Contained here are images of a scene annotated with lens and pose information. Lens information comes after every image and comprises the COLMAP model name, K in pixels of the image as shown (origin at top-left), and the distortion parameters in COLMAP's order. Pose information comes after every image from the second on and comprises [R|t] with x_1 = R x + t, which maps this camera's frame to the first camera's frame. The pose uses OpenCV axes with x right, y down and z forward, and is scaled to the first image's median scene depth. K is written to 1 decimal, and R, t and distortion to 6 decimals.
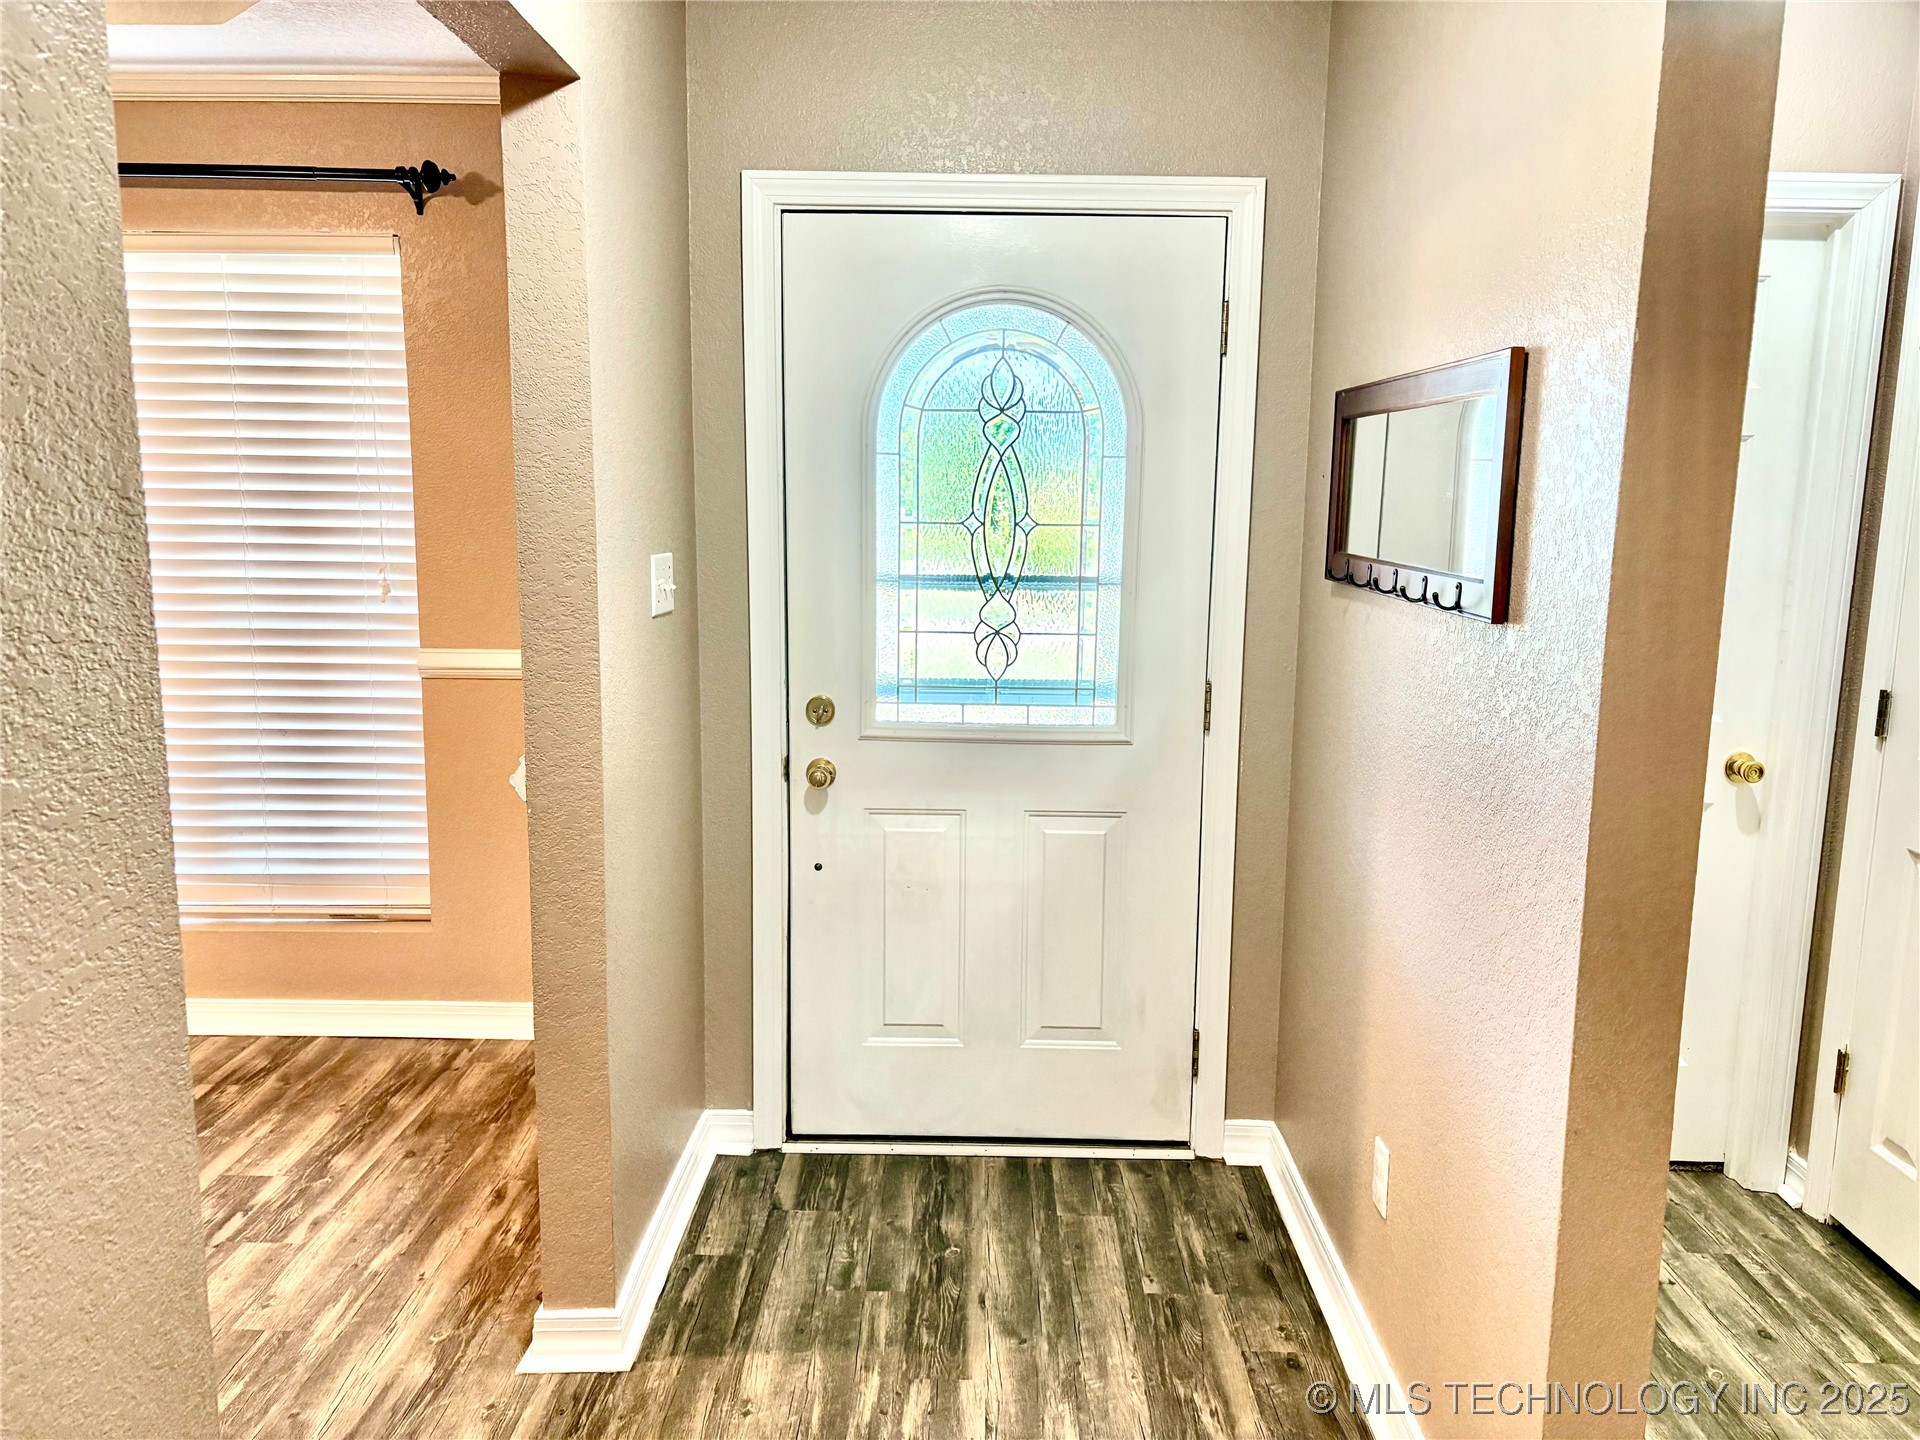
lens RADIAL K [[1479.8, 0, 1020.8], [0, 1479.8, 726.0], [0, 0, 1]] dist [0.054376, -0.008653]
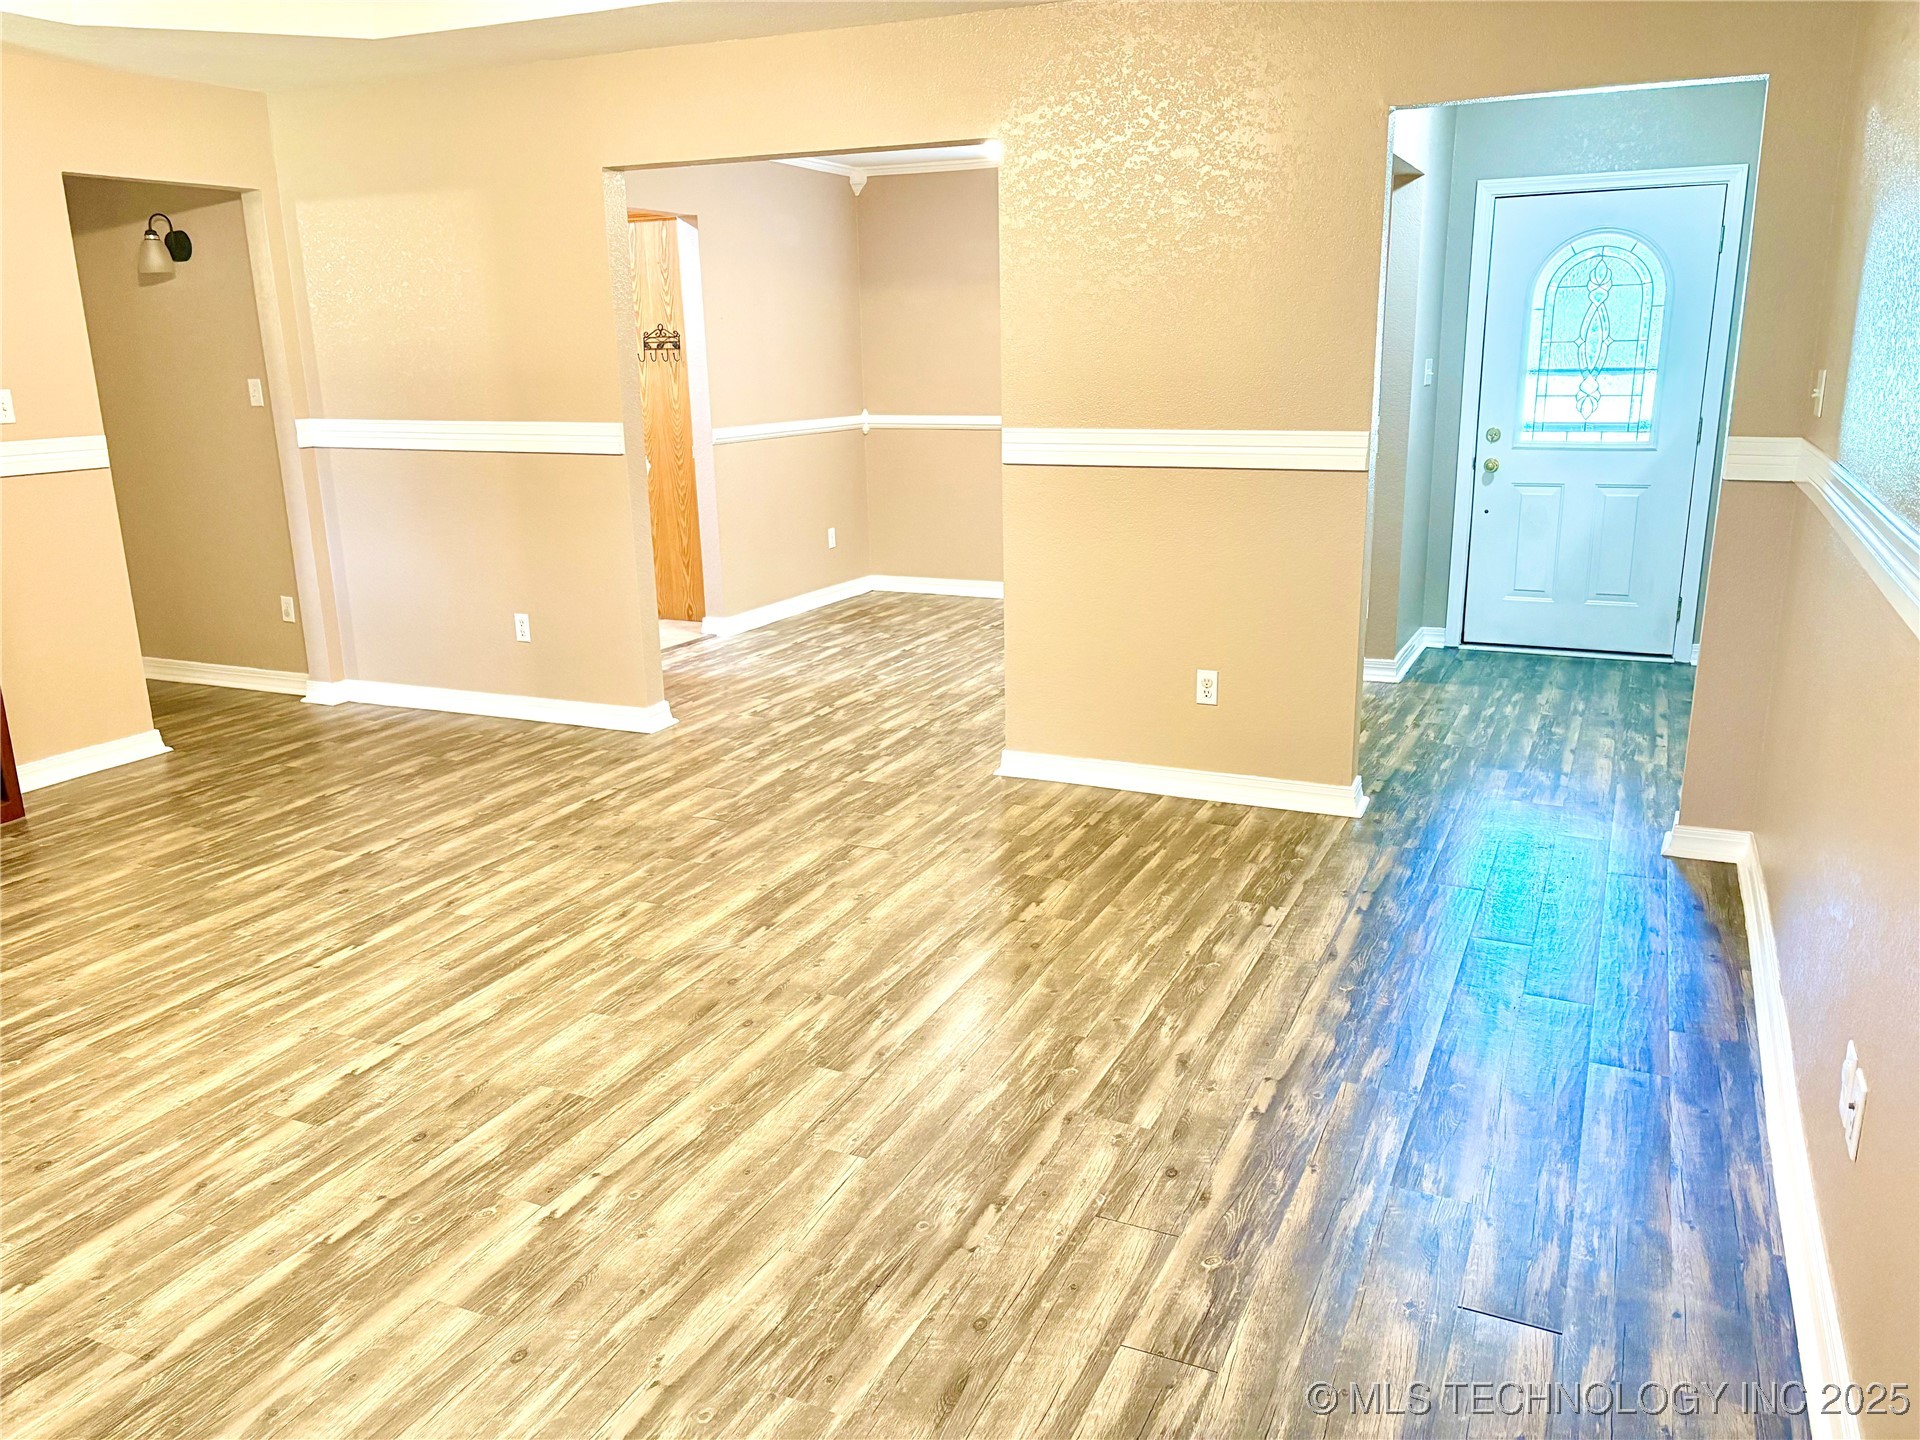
lens RADIAL K [[1445.8, 0, 967.2], [0, 1445.8, 744.5], [0, 0, 1]] dist [0.038271, -0.071186]
pose [[0.914876, 0.076832, -0.396357, 0.031946], [-0.030831, 0.992154, 0.121162, 0.197526], [0.402557, -0.098628, 0.910066, -1.226834]]
